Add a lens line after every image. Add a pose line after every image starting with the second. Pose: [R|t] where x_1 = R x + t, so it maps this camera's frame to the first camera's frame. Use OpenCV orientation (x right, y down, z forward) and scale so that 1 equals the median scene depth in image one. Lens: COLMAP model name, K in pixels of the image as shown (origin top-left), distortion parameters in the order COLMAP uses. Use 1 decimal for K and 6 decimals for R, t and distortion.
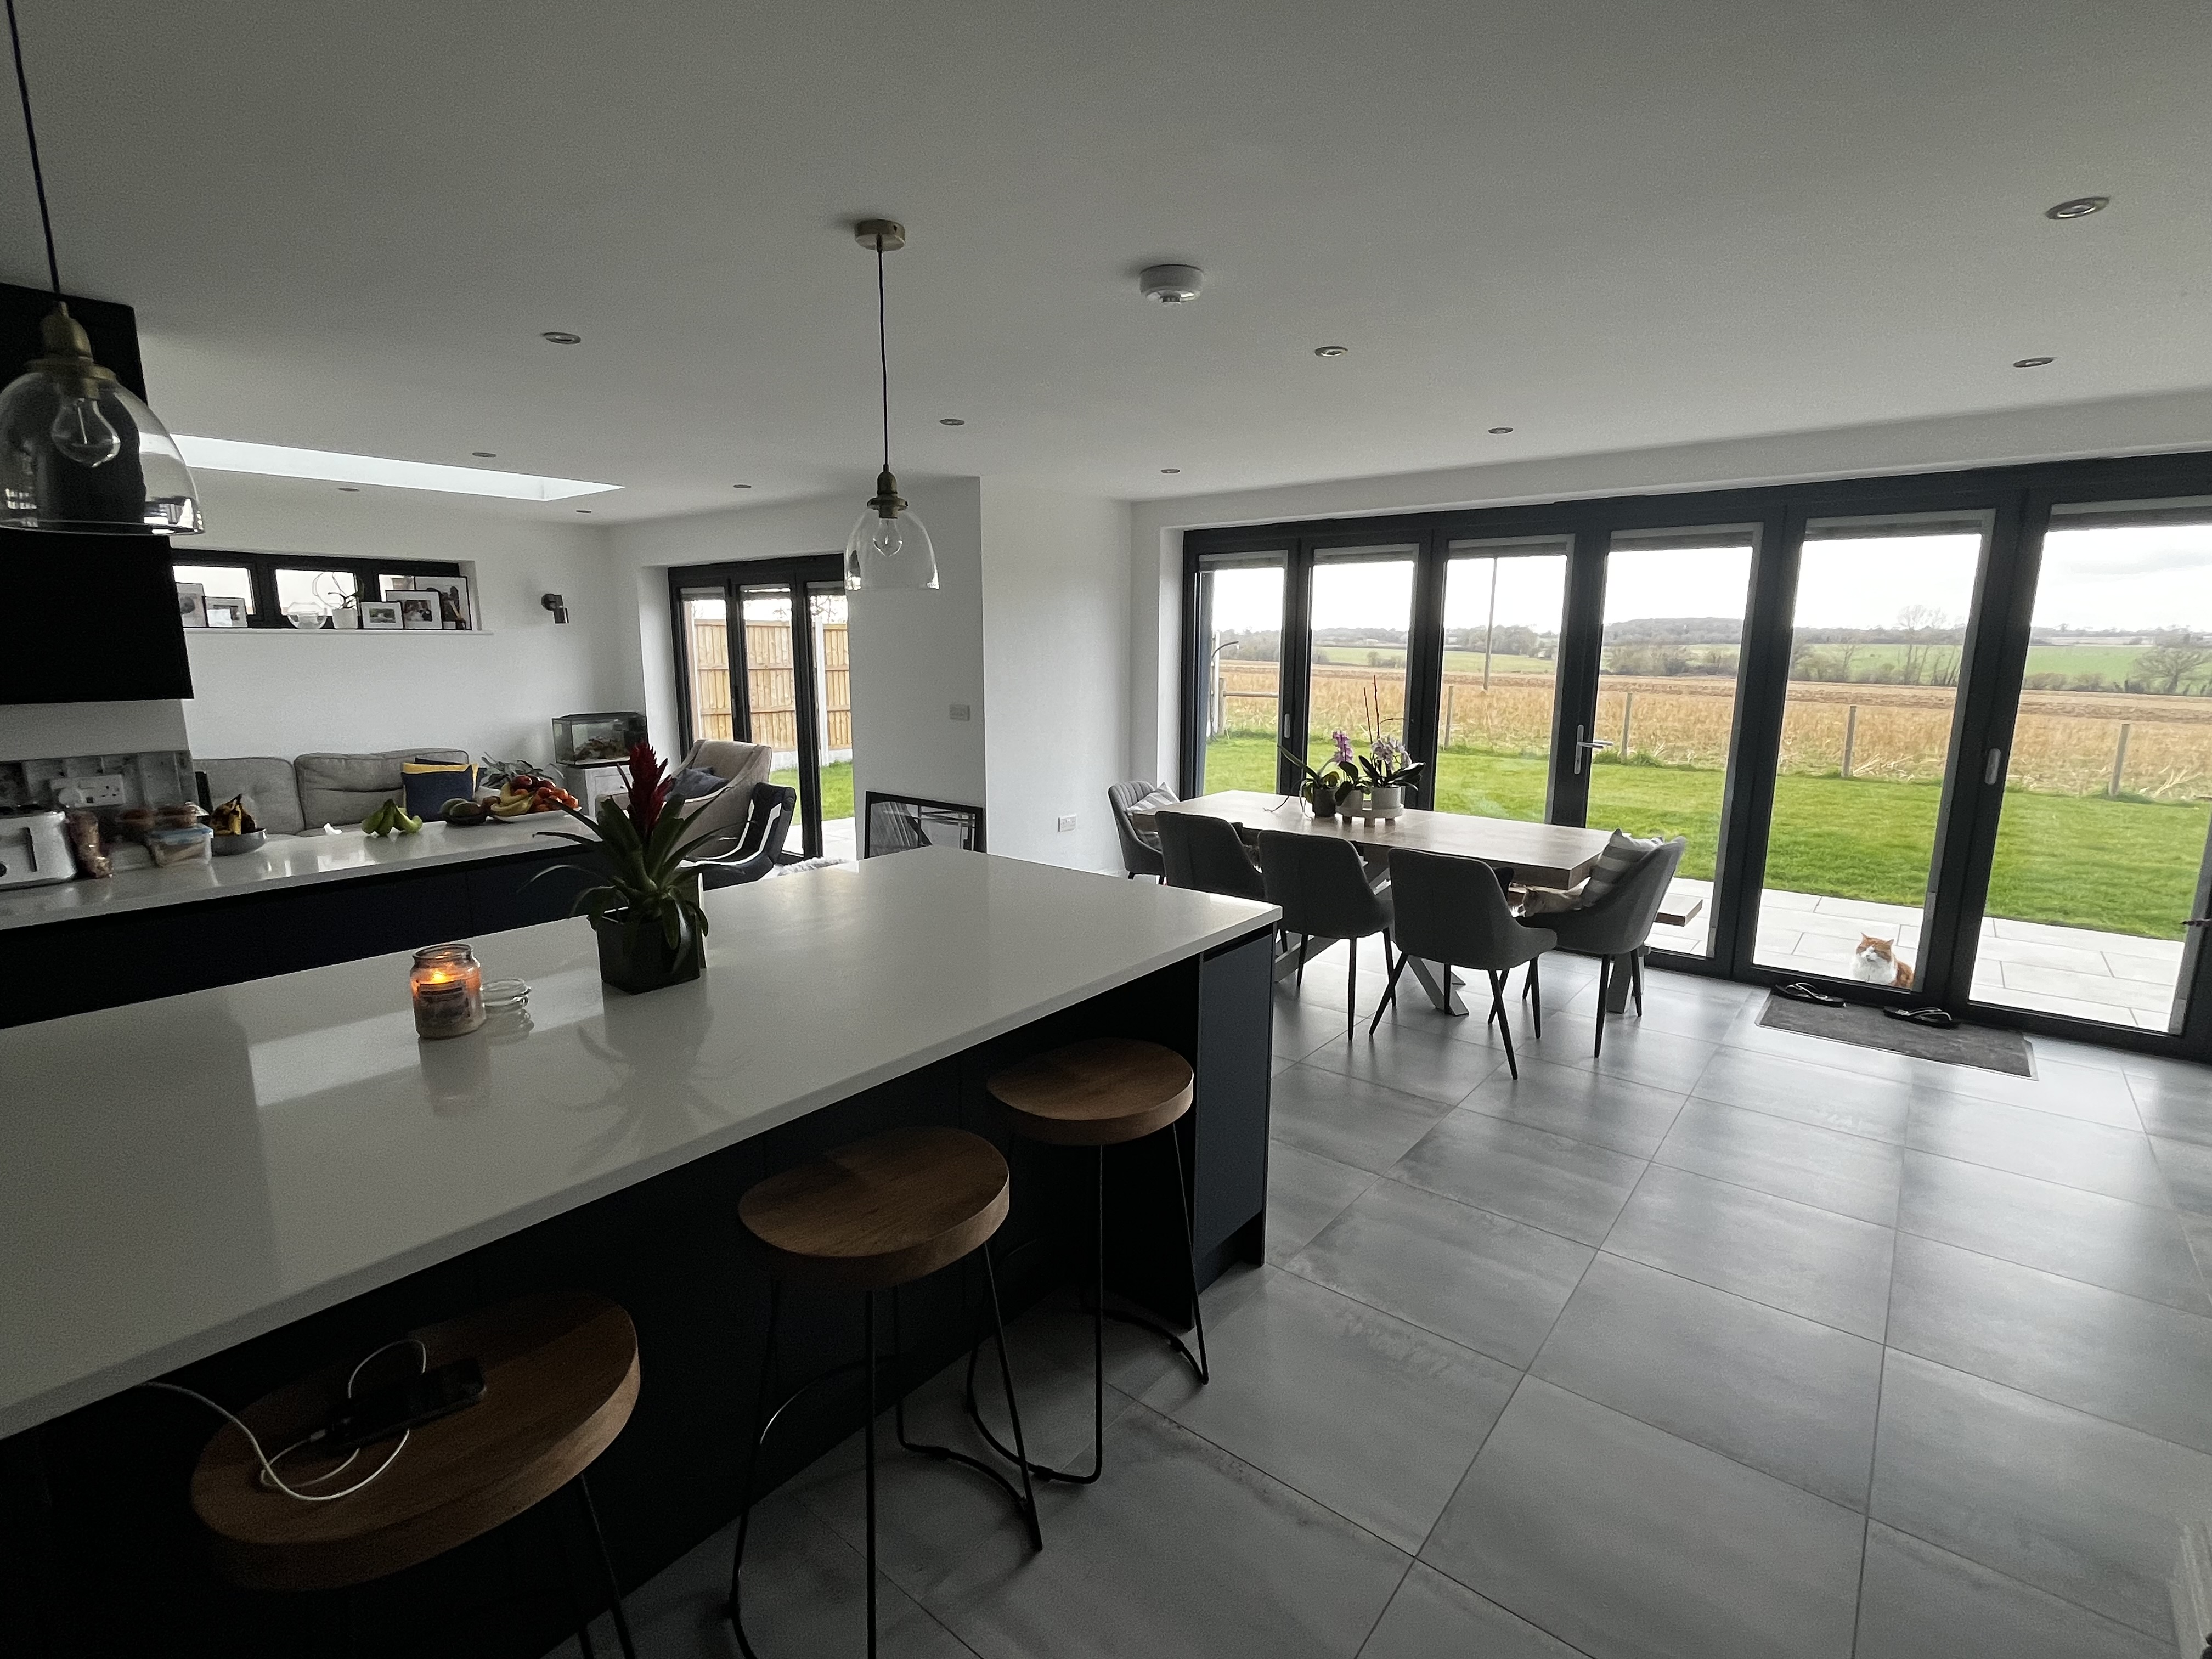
lens RADIAL K [[1033.3, 0, 1097.0], [0, 1033.3, 839.0], [0, 0, 1]] dist [-0.015934, 0.000104]
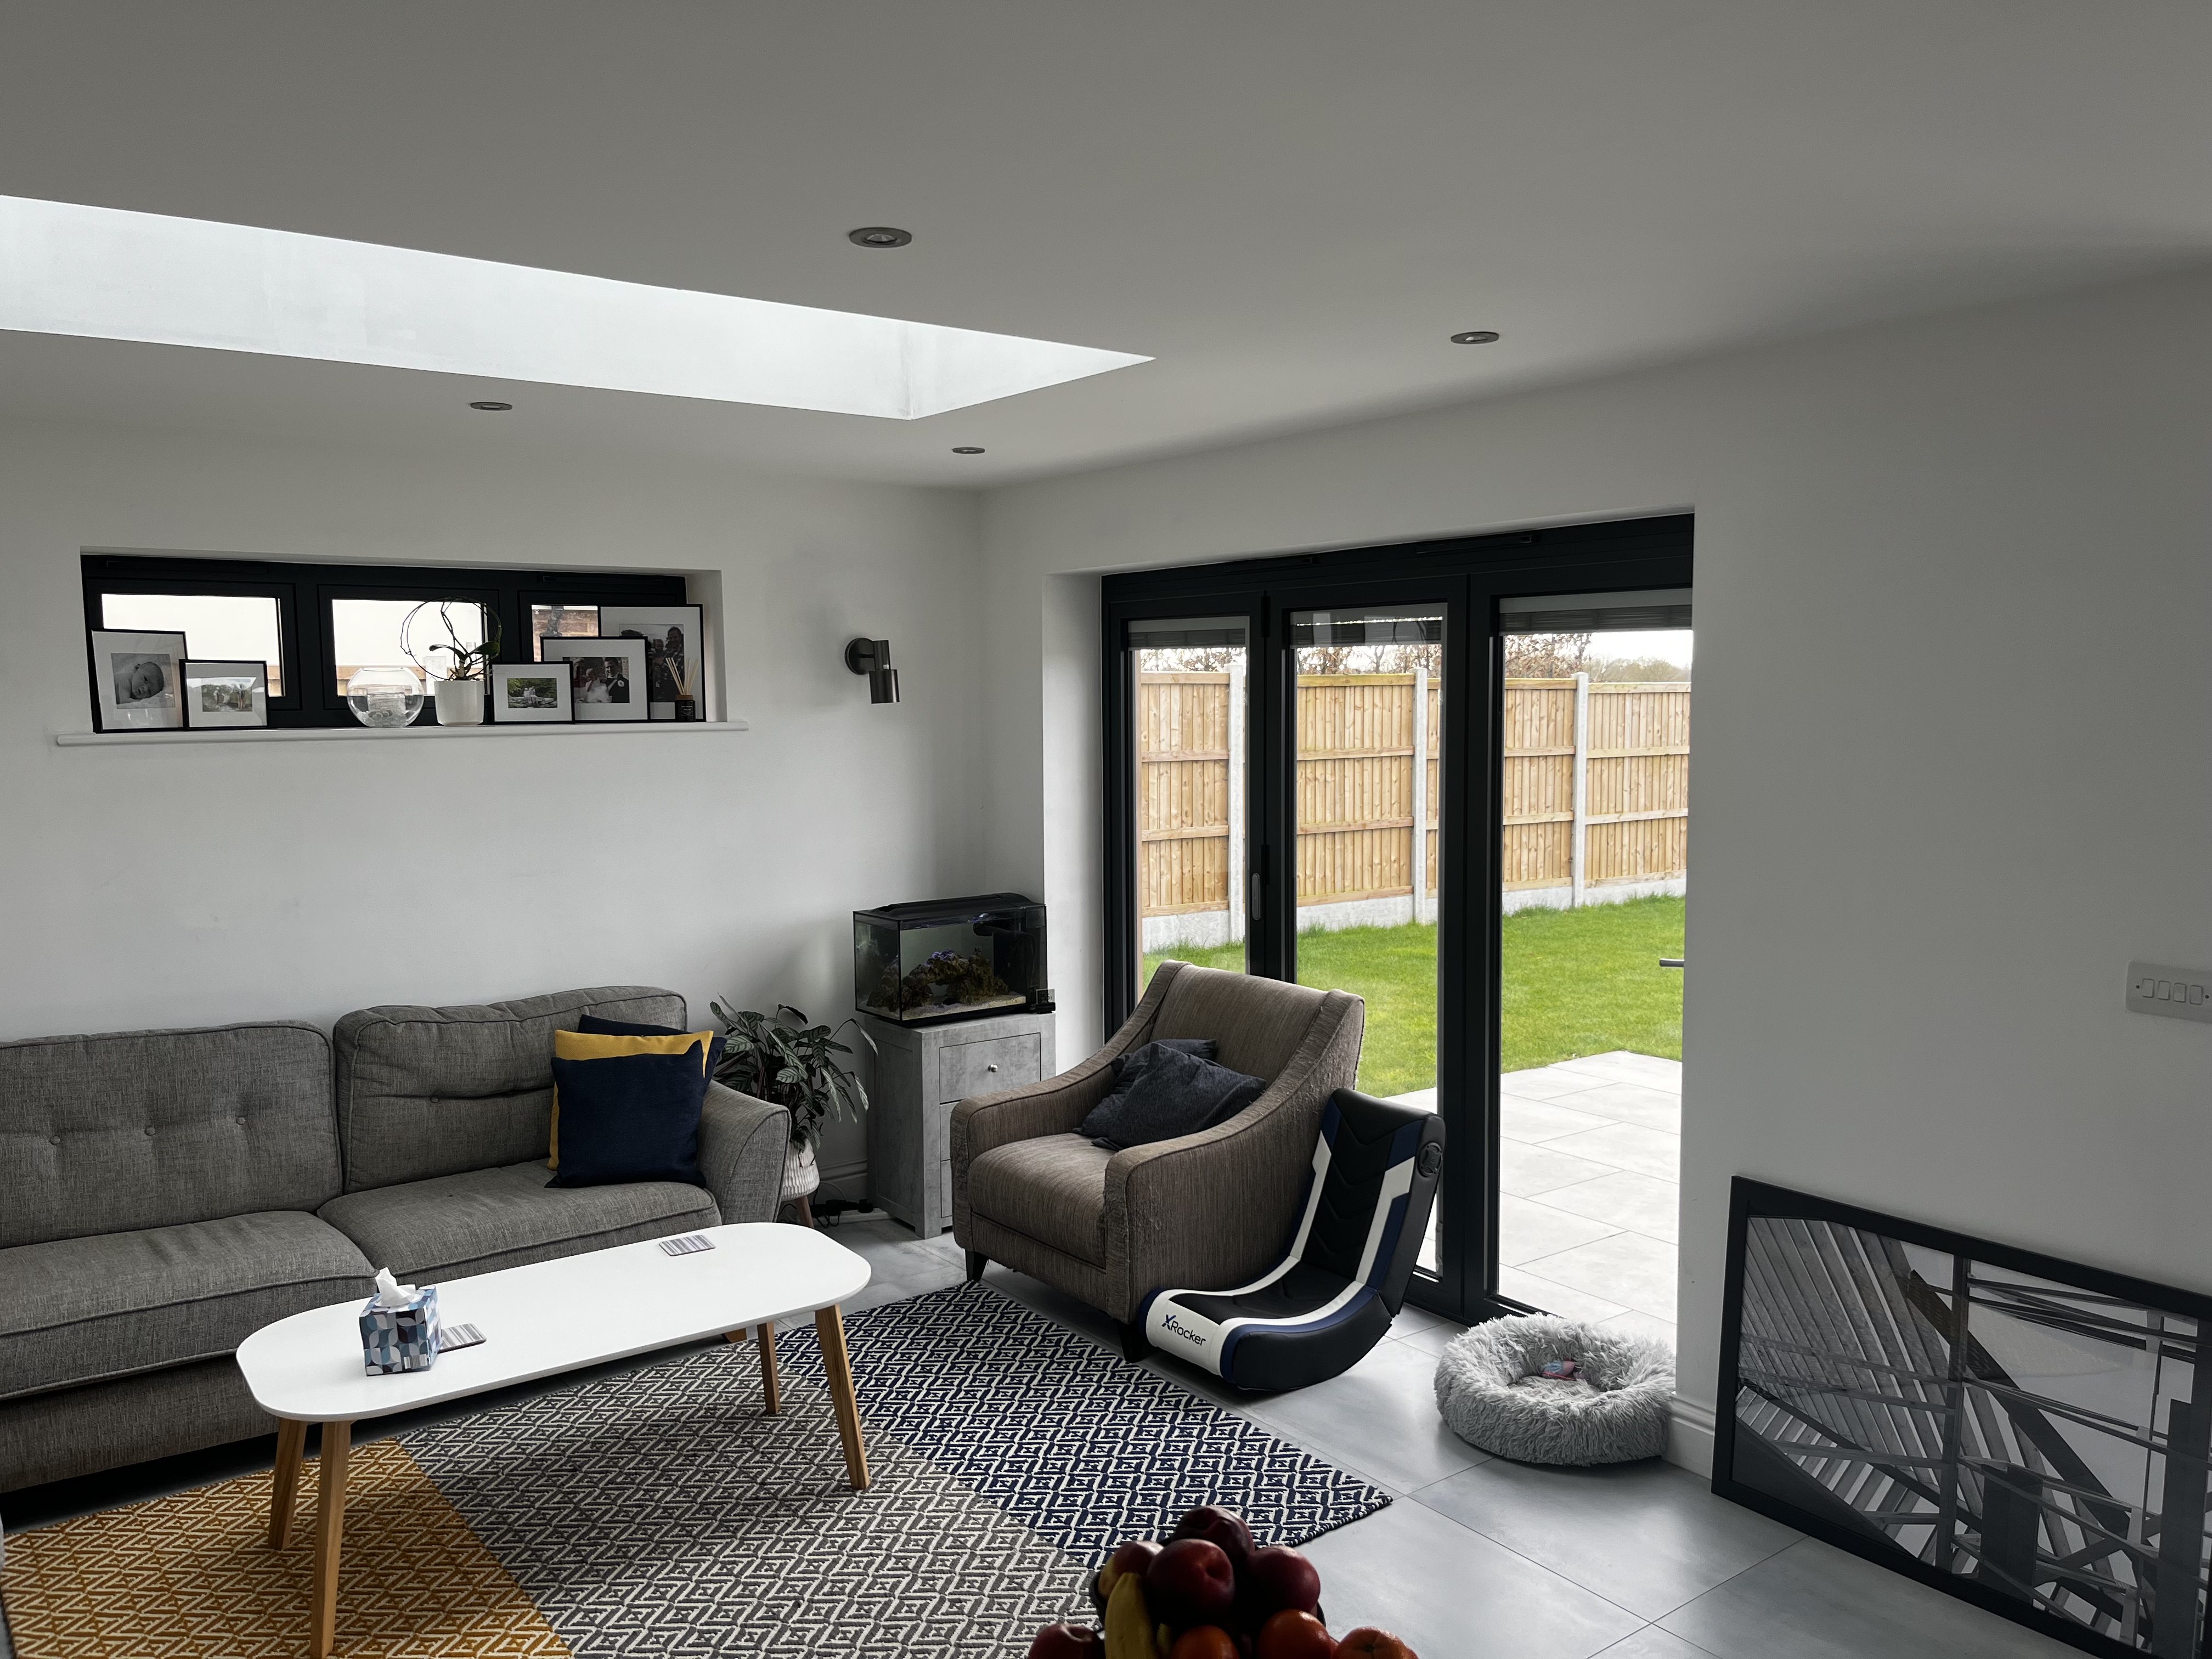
lens RADIAL K [[1666.4, 0, 1106.0], [0, 1666.4, 829.5], [0, 0, 1]] dist [-0.002979, -0.000205]
pose [[0.968926, 0.007459, -0.247240, -0.262386], [-0.033297, 0.994381, -0.100490, -0.090116], [0.245101, 0.105600, 0.963729, 0.349389]]
